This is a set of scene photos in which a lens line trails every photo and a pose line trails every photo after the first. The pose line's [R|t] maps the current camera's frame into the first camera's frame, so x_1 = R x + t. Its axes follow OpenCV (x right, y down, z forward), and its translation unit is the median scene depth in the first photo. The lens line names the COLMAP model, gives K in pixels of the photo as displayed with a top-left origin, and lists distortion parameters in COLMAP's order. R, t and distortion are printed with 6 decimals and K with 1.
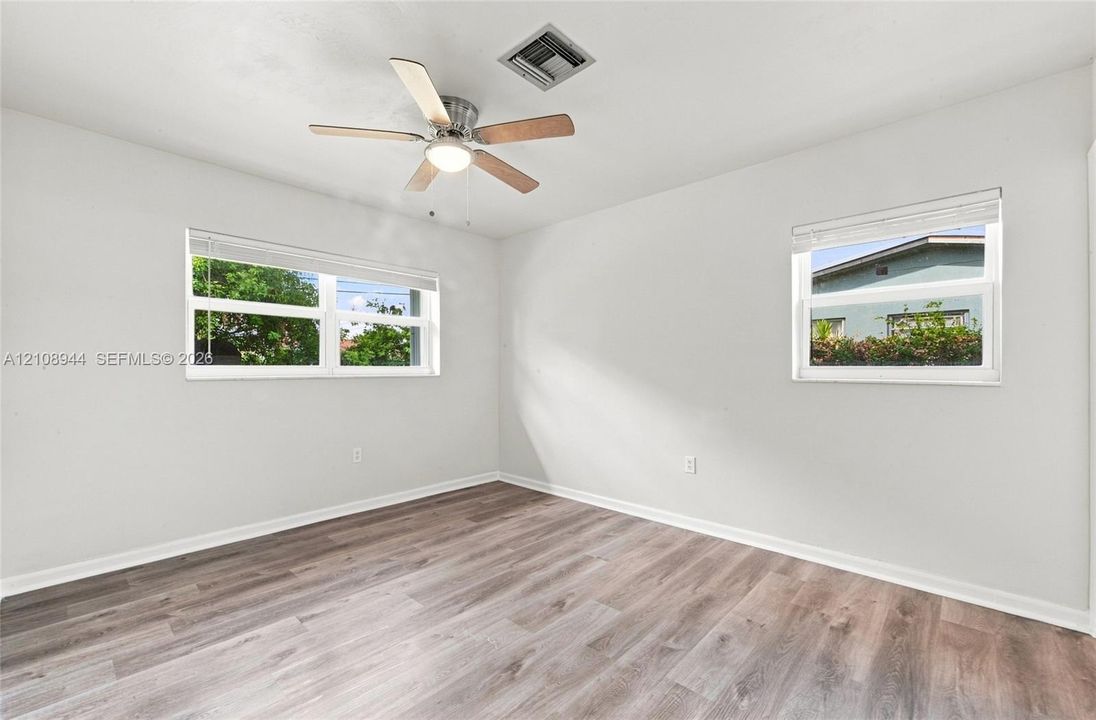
lens RADIAL K [[452.0, 0, 544.7], [0, 452.0, 370.9], [0, 0, 1]] dist [0.000636, 0.000011]
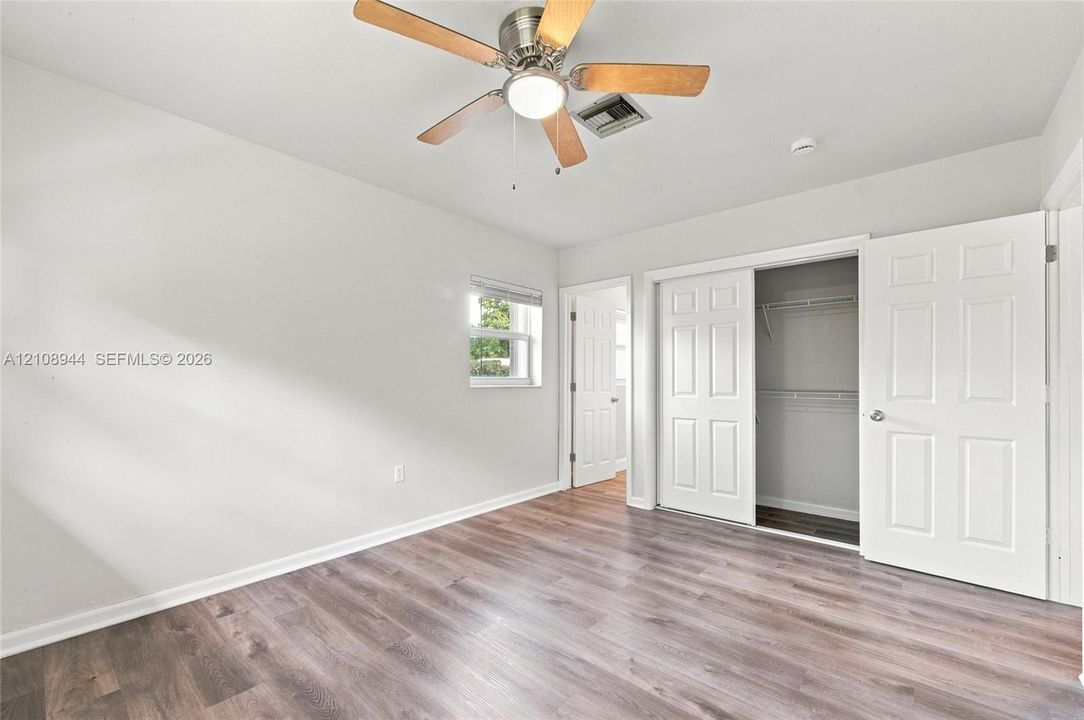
lens RADIAL K [[443.4, 0, 536.3], [0, 443.4, 374.6], [0, 0, 1]] dist [0.002105, -0.000018]
pose [[-0.037039, 0.008734, 0.999276, -0.779912], [-0.000834, 0.999961, -0.008771, -0.003171], [-0.999313, -0.001159, -0.037030, 0.846519]]
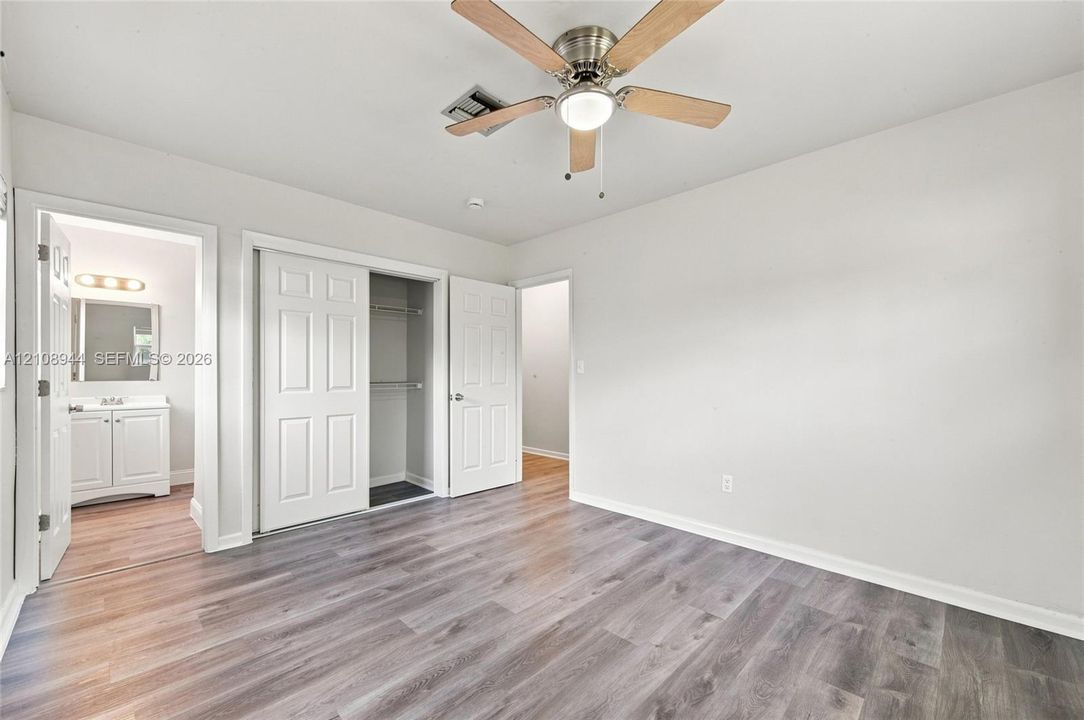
lens RADIAL K [[433.5, 0, 541.6], [0, 433.5, 371.7], [0, 0, 1]] dist [-0.000161, -0.000154]
pose [[-0.999731, -0.002518, 0.023050, -0.123224], [-0.002484, 0.999996, 0.001504, -0.007603], [-0.023054, 0.001446, -0.999733, 1.468200]]
